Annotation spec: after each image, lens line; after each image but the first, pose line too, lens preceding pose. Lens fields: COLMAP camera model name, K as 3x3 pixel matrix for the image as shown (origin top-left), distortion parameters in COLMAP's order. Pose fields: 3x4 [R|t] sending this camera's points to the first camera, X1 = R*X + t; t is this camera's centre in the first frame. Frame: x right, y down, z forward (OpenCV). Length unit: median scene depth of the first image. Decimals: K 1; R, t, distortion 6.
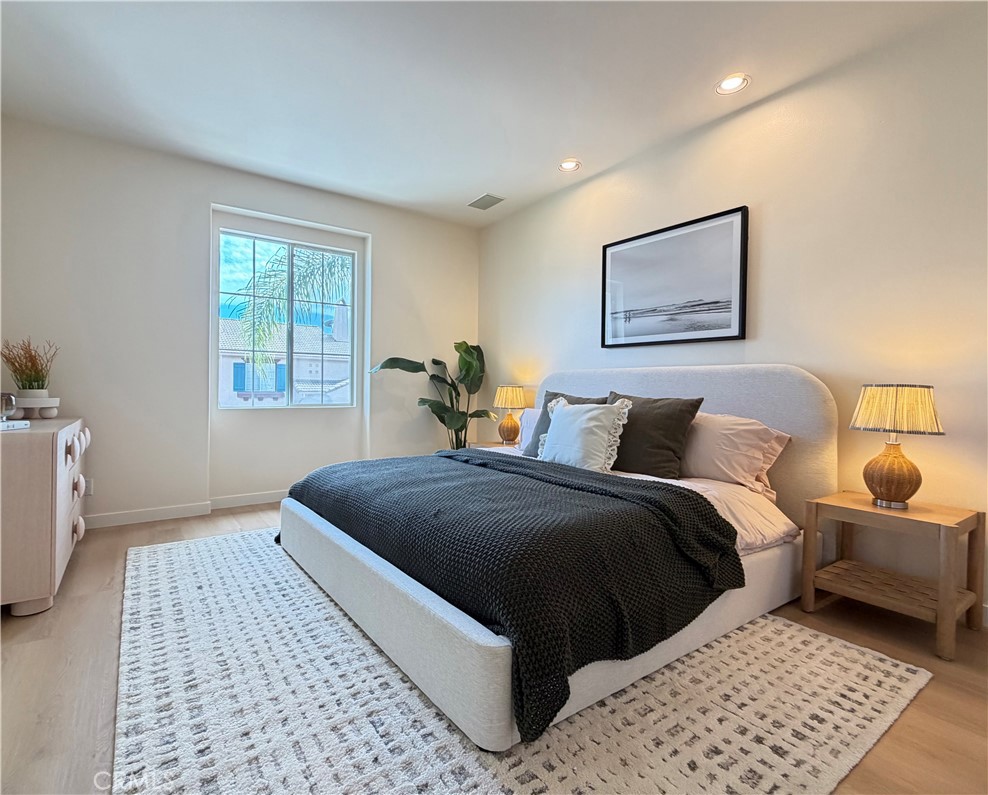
lens RADIAL K [[499.0, 0, 490.2], [0, 499.0, 396.3], [0, 0, 1]] dist [-0.002371, 0.000030]
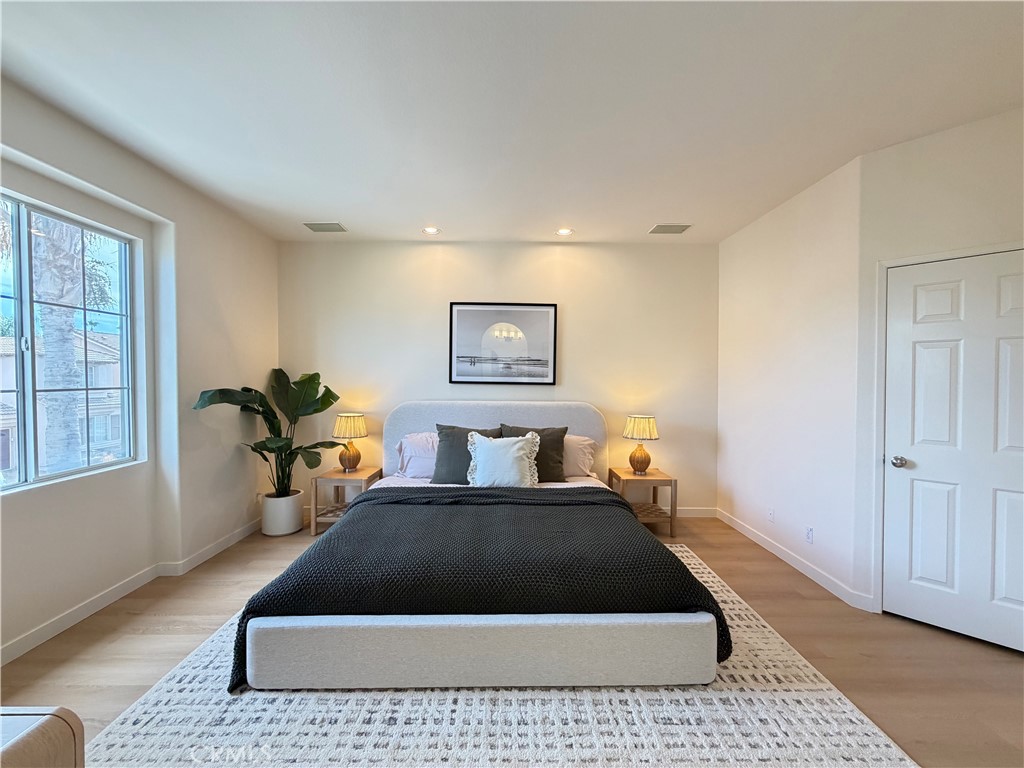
lens RADIAL K [[407.6, 0, 512.1], [0, 407.6, 386.6], [0, 0, 1]] dist [-0.003080, -0.000071]
pose [[0.553825, -0.023639, 0.832297, -0.687621], [0.005699, 0.999681, 0.024601, -0.143463], [-0.832614, -0.008882, 0.553783, 0.378704]]
